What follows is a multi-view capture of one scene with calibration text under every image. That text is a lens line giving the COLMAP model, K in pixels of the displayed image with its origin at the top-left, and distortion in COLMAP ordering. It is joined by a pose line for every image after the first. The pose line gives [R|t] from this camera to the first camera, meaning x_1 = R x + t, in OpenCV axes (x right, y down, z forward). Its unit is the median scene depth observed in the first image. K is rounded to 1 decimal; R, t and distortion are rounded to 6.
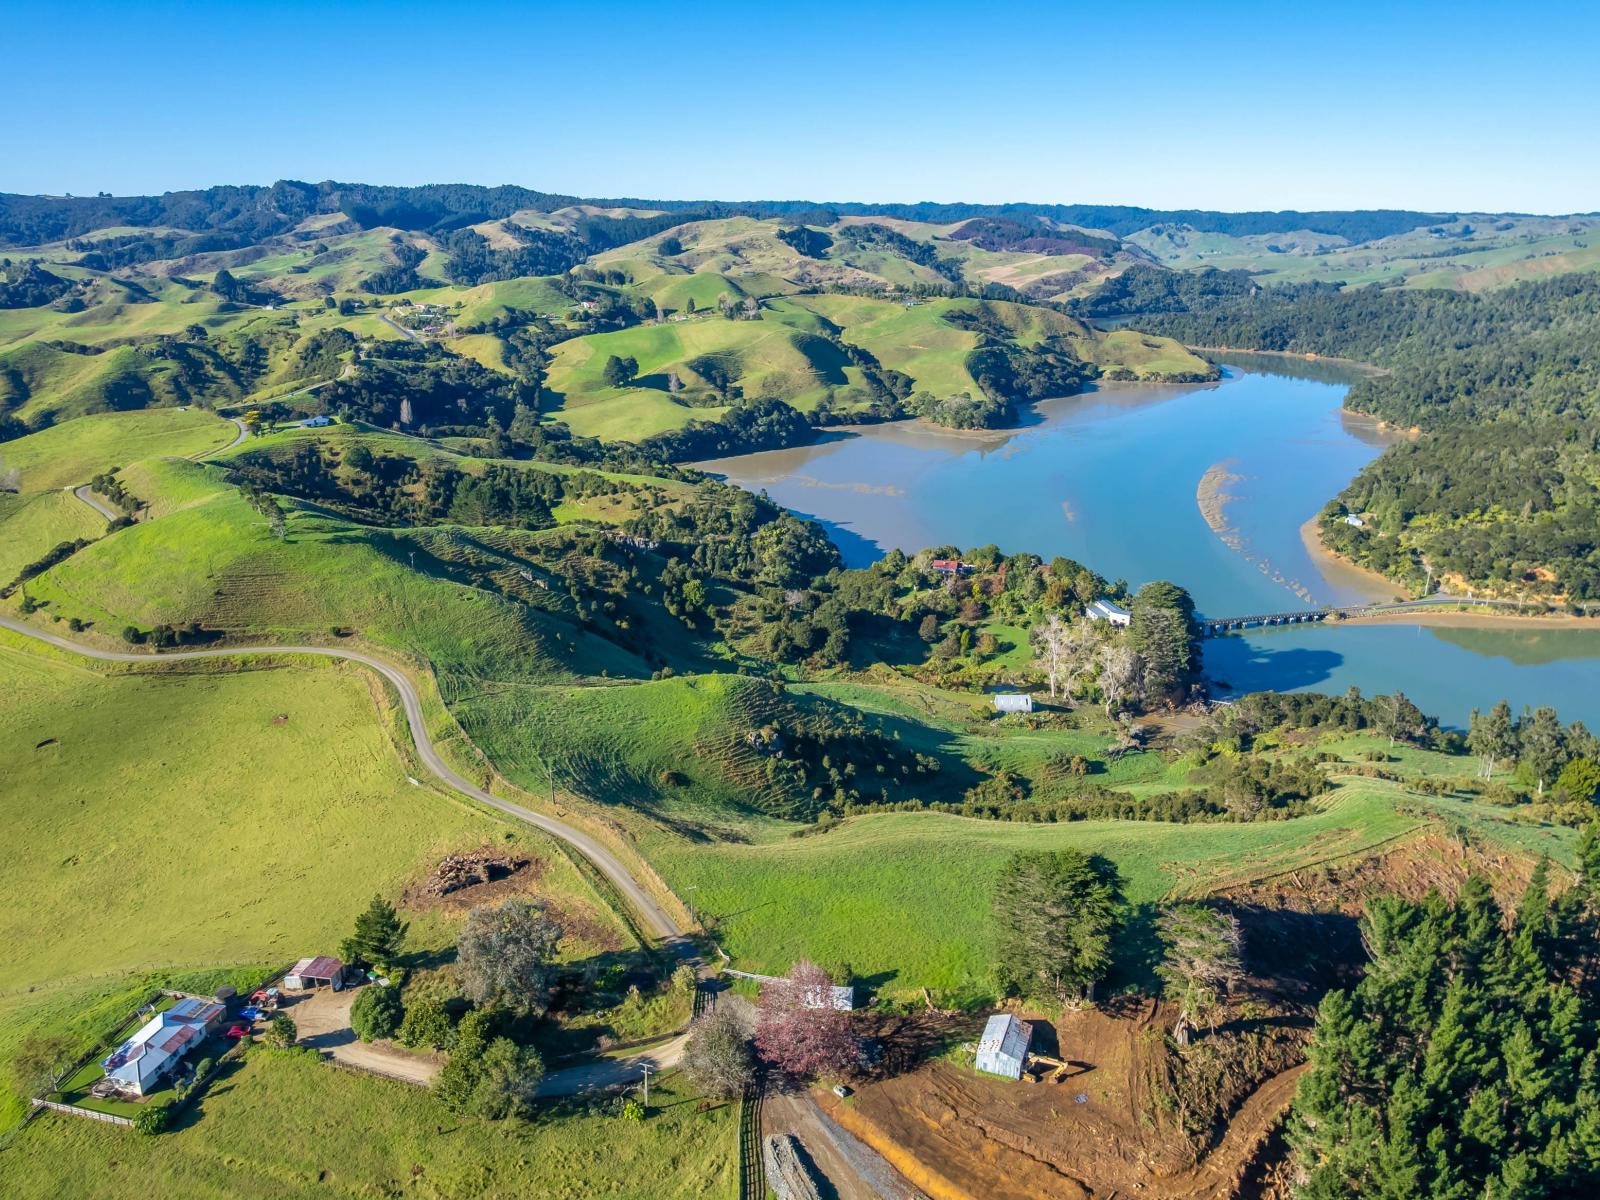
lens RADIAL K [[1160.2, 0, 800.0], [0, 1160.2, 600.0], [0, 0, 1]] dist [-0.077341, 0.060109]
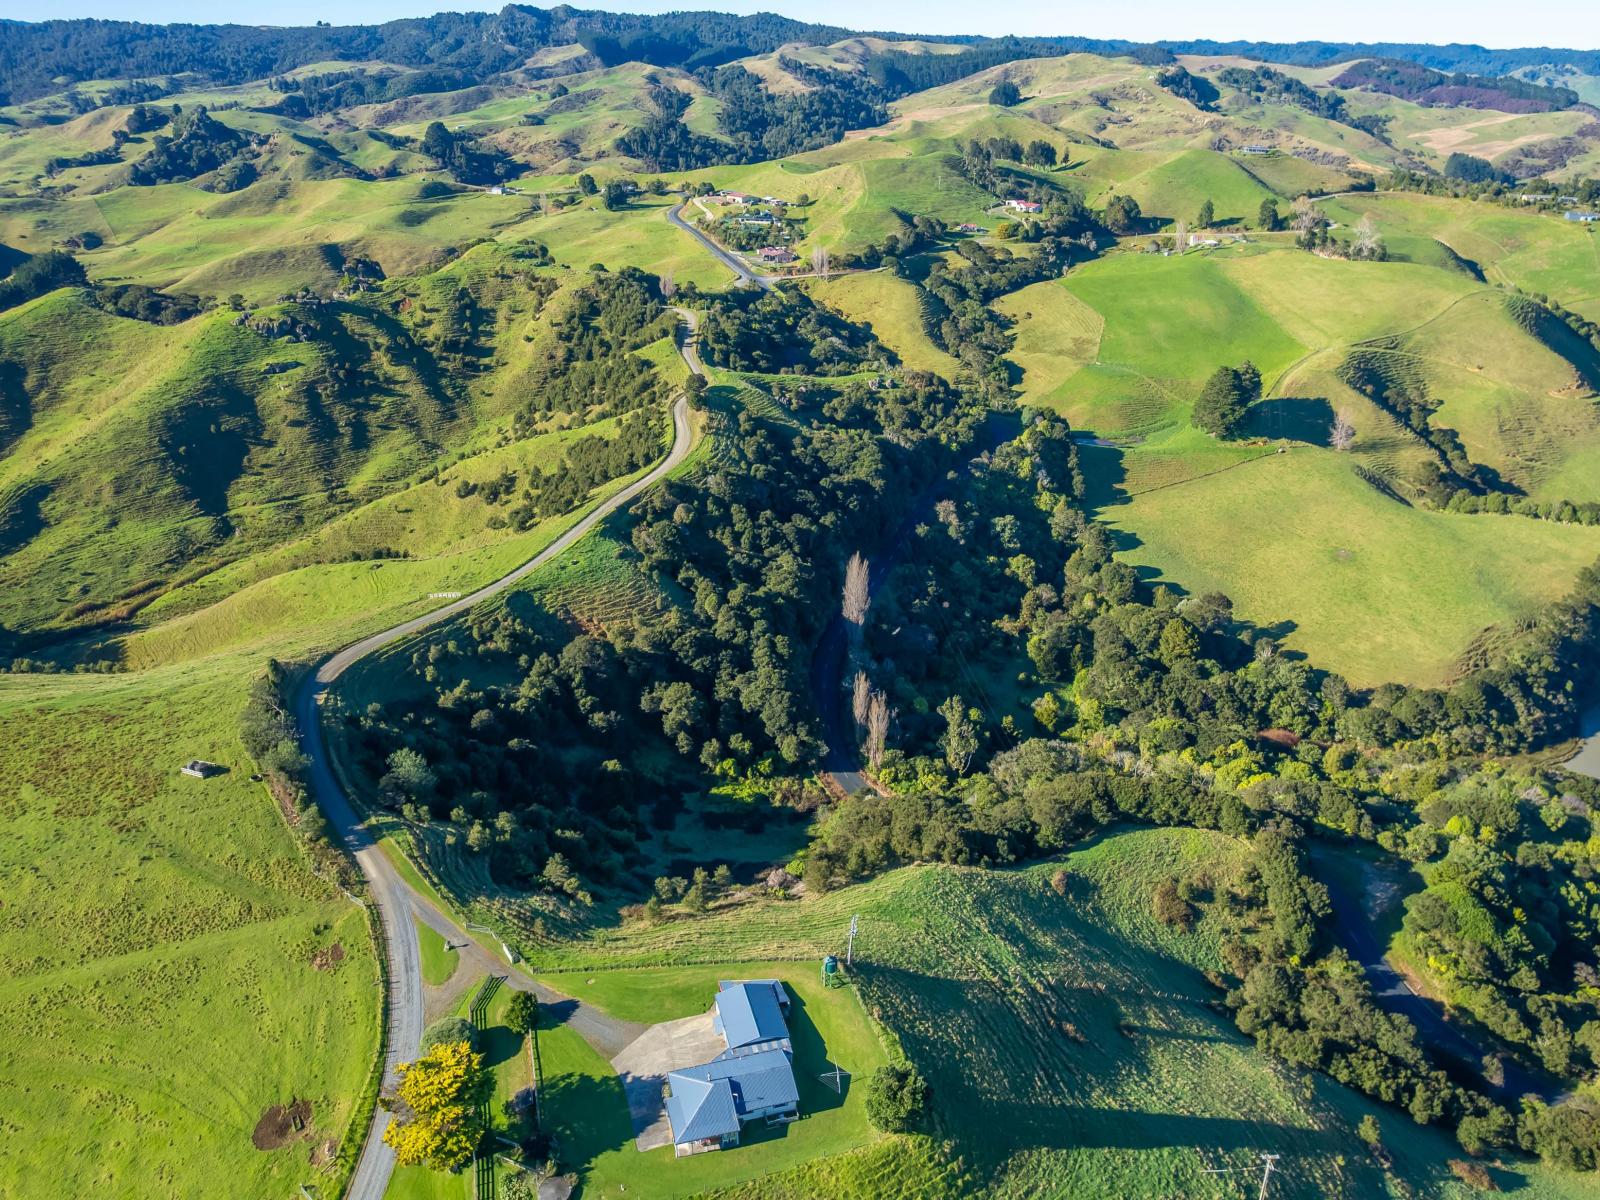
lens RADIAL K [[1160.2, 0, 800.0], [0, 1160.2, 600.0], [0, 0, 1]] dist [-0.077341, 0.060109]
pose [[0.983970, 0.076896, -0.160906, -0.133729], [-0.056440, 0.990160, 0.128053, -0.091804], [0.169170, -0.116918, 0.978627, 0.282228]]
